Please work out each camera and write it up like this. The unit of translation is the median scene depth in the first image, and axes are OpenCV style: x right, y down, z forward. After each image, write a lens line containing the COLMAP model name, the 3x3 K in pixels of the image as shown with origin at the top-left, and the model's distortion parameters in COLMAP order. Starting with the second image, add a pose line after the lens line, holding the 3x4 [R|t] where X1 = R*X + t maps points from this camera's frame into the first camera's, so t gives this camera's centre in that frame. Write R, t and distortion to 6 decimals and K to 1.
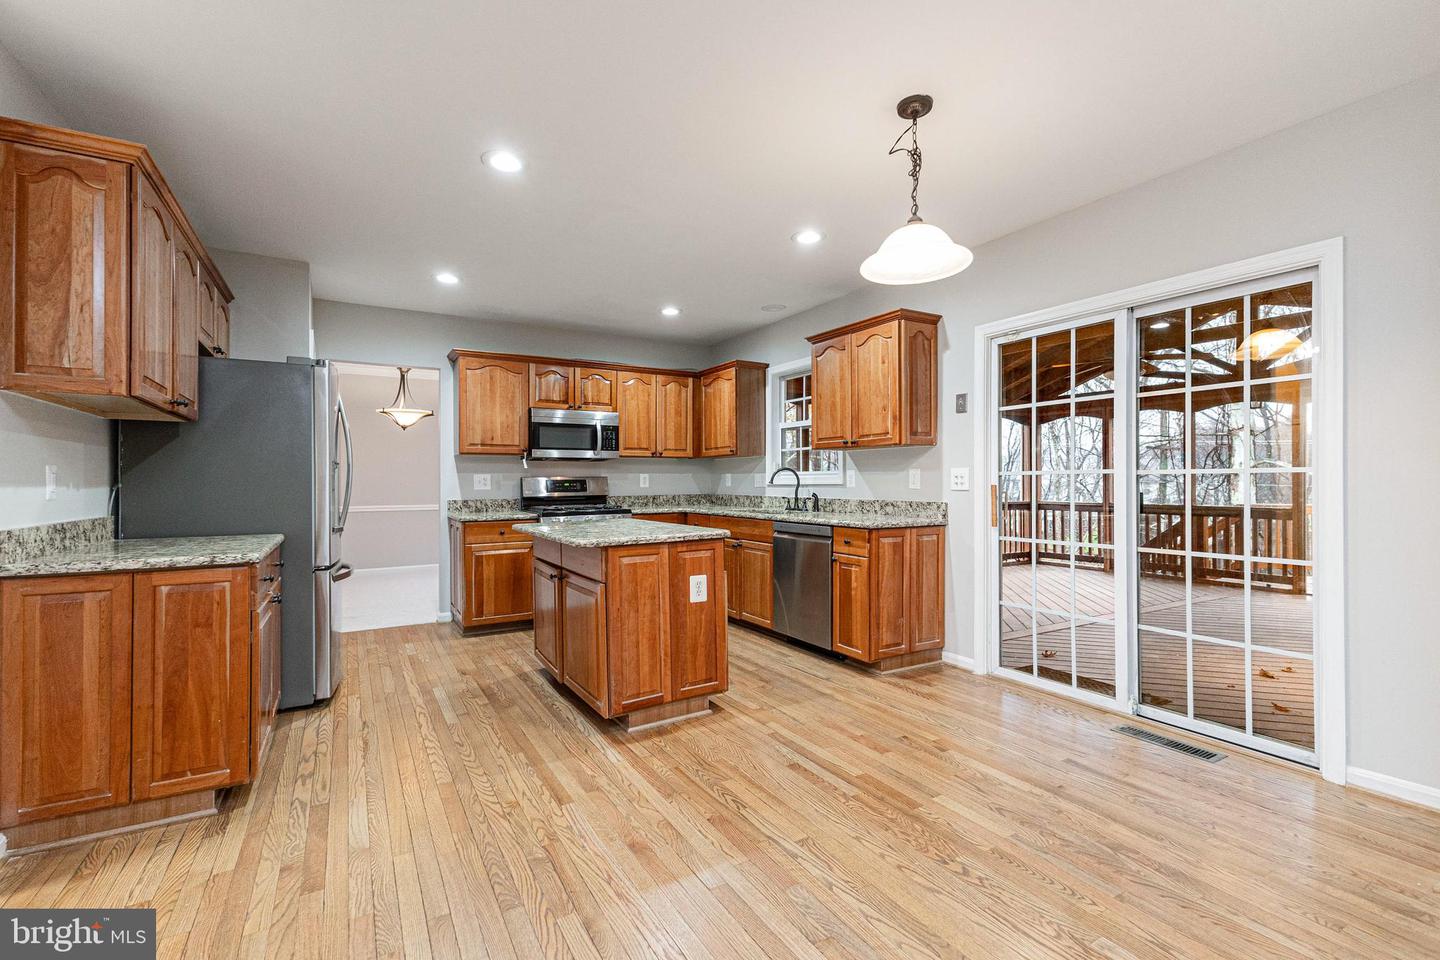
lens RADIAL K [[633.8, 0, 723.5], [0, 633.8, 481.9], [0, 0, 1]] dist [-0.000566, -0.000254]
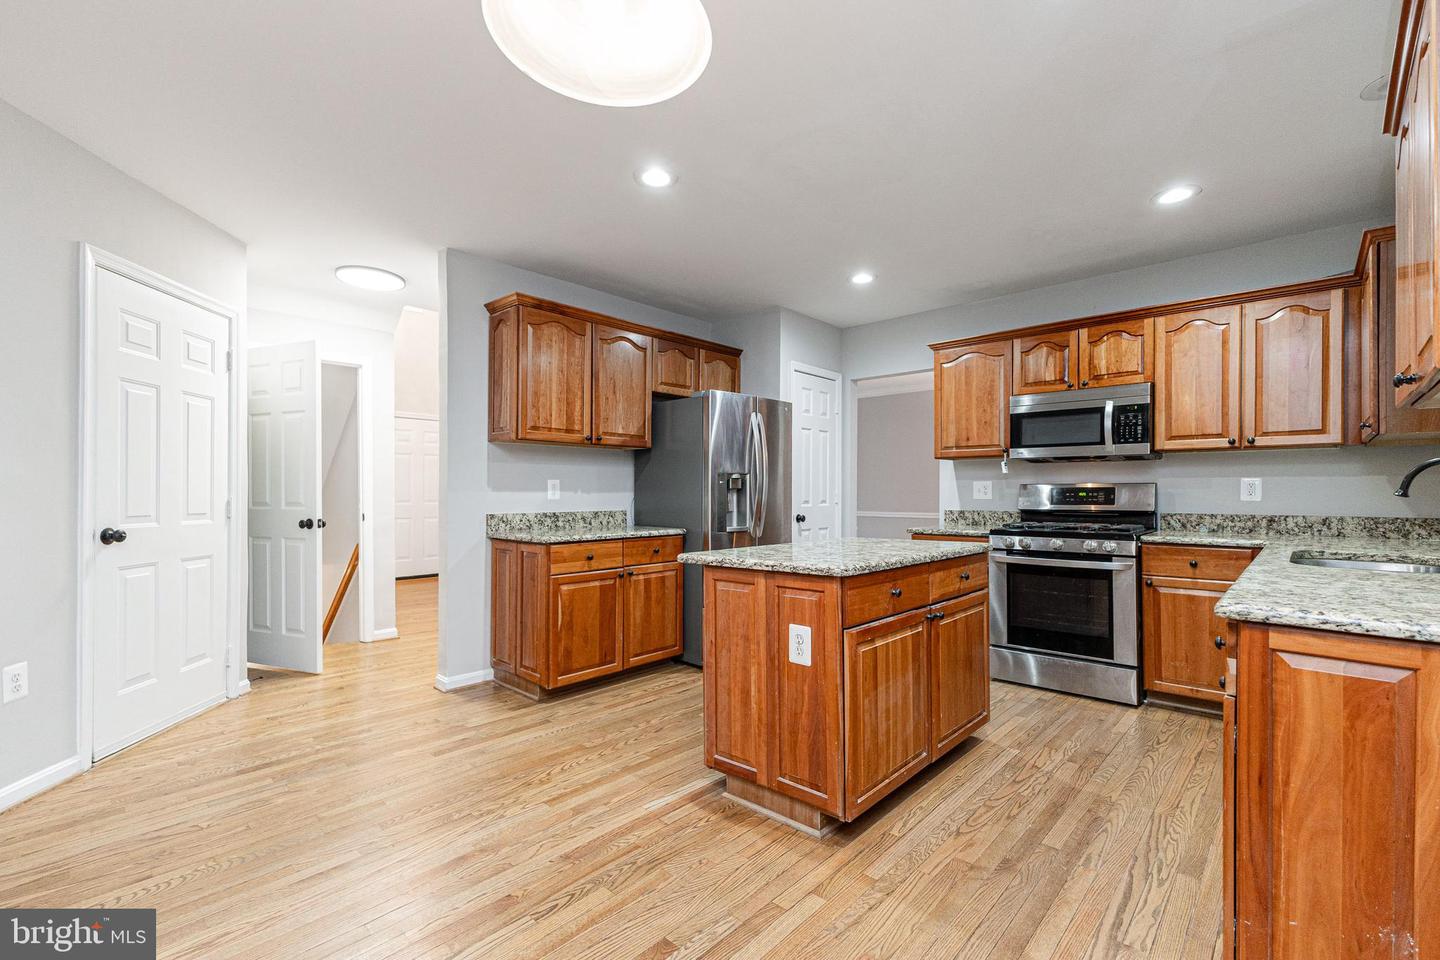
lens RADIAL K [[637.0, 0, 727.2], [0, 637.0, 490.1], [0, 0, 1]] dist [0.003772, 0.000181]
pose [[0.271517, 0.001178, -0.962433, 0.438362], [-0.002866, 0.999996, 0.000415, 0.000356], [0.962429, 0.002645, 0.271519, 0.534022]]
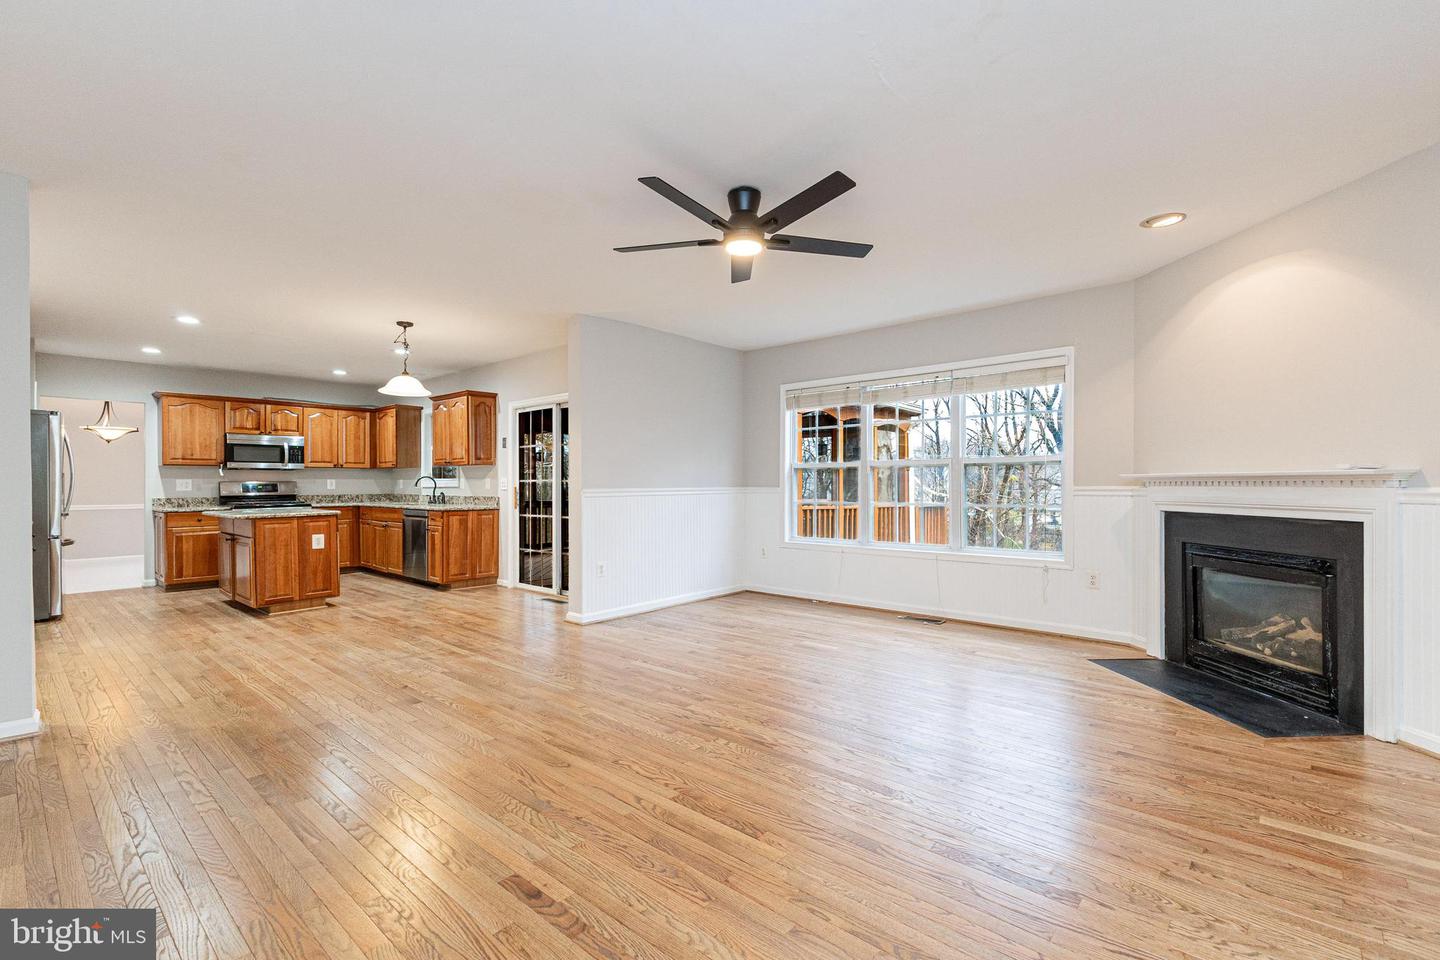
lens RADIAL K [[629.7, 0, 753.7], [0, 629.7, 485.0], [0, 0, 1]] dist [0.002011, 0.000183]
pose [[0.940784, 0.000857, 0.339005, 0.397890], [-0.001018, 0.999999, 0.000297, -0.002043], [-0.339005, -0.000624, 0.940784, -0.885218]]
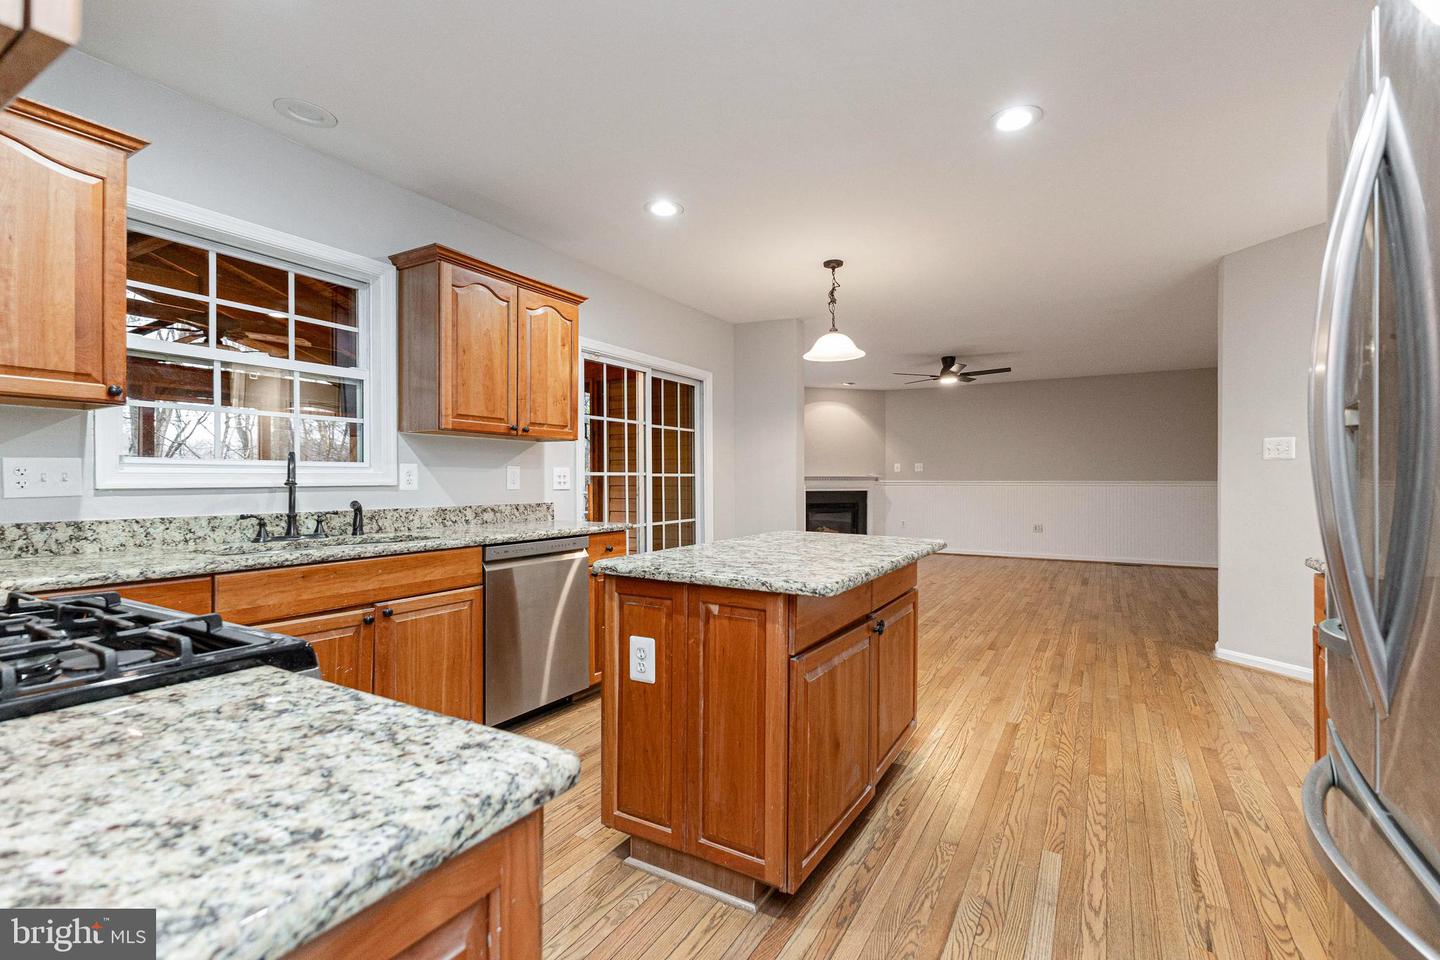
lens RADIAL K [[629.7, 0, 753.7], [0, 629.7, 485.0], [0, 0, 1]] dist [0.002011, 0.000183]
pose [[-0.501386, -0.001718, 0.865222, -0.592255], [0.004600, 0.999979, 0.004651, 0.002526], [-0.865212, 0.006313, -0.501367, 1.132006]]
